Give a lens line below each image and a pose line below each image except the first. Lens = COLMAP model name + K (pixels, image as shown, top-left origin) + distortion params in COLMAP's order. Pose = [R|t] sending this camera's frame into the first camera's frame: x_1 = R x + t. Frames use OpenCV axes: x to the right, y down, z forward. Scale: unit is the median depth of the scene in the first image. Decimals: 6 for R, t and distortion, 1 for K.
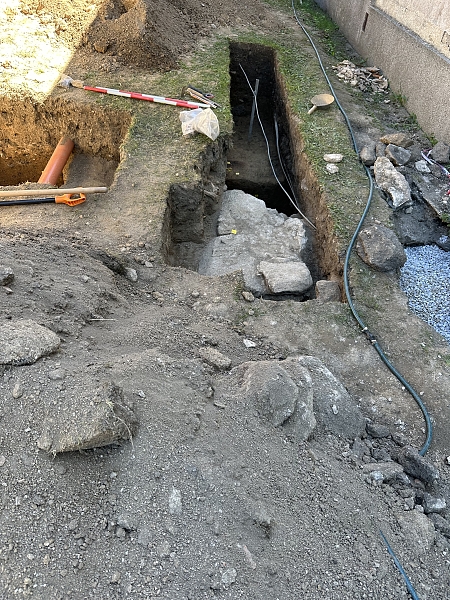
lens RADIAL K [[428.0, 0, 223.0], [0, 428.0, 303.9], [0, 0, 1]] dist [0.013022, -0.011361]
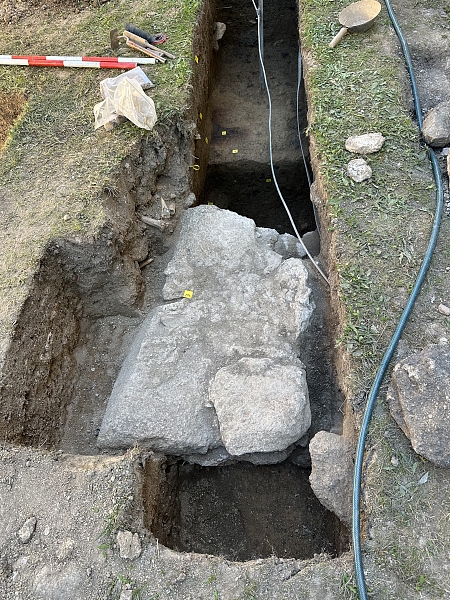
lens RADIAL K [[428.0, 0, 226.0], [0, 428.0, 295.1], [0, 0, 1]] dist [0.013022, -0.011361]
pose [[0.979868, -0.035143, -0.196528, 0.191230], [0.065316, 0.986643, 0.149232, -0.251386], [0.188659, -0.159064, 0.969075, 0.441935]]
